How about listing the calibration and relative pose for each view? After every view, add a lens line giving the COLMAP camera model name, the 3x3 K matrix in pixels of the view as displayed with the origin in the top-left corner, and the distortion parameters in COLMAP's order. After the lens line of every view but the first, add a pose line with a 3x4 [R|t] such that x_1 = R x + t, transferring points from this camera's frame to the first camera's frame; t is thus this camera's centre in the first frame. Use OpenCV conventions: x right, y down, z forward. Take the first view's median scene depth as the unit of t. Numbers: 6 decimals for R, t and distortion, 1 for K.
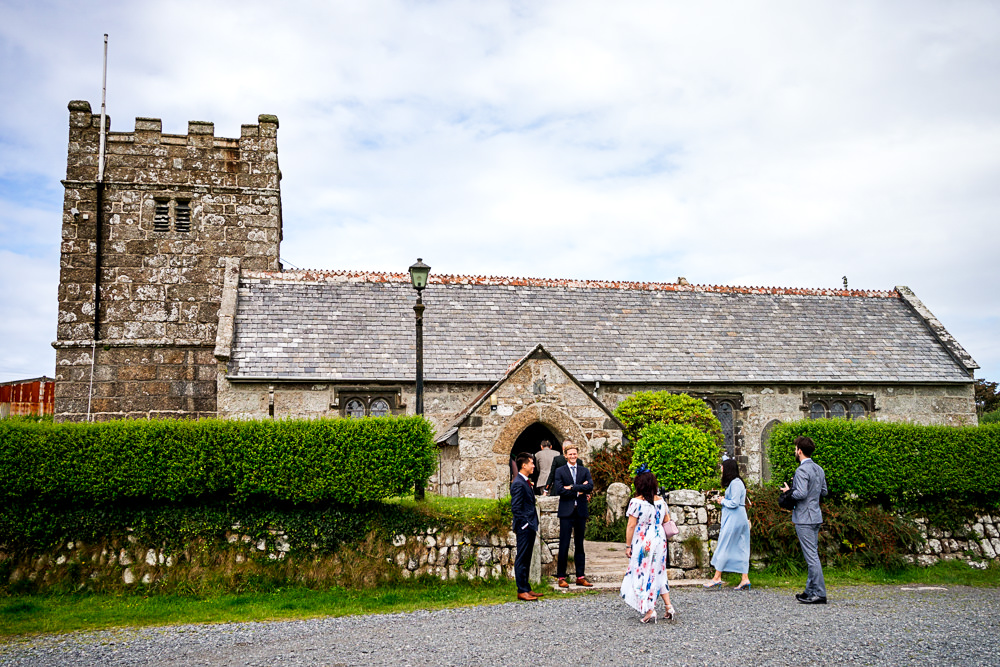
lens RADIAL K [[957.6, 0, 500.0], [0, 957.6, 333.5], [0, 0, 1]] dist [0.067433, 0.001009]
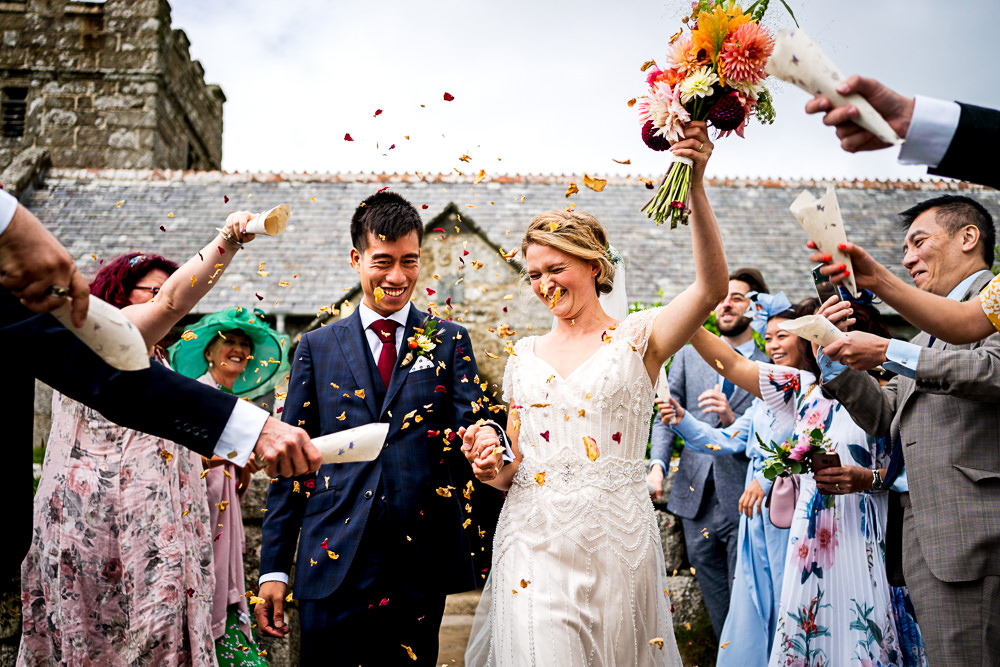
lens RADIAL K [[957.6, 0, 500.0], [0, 957.6, 333.5], [0, 0, 1]] dist [0.067433, 0.001009]
pose [[0.986801, -0.031400, -0.158863, 0.103505], [0.020945, 0.997529, -0.067066, 0.081050], [0.160576, 0.062854, 0.985020, 0.396831]]
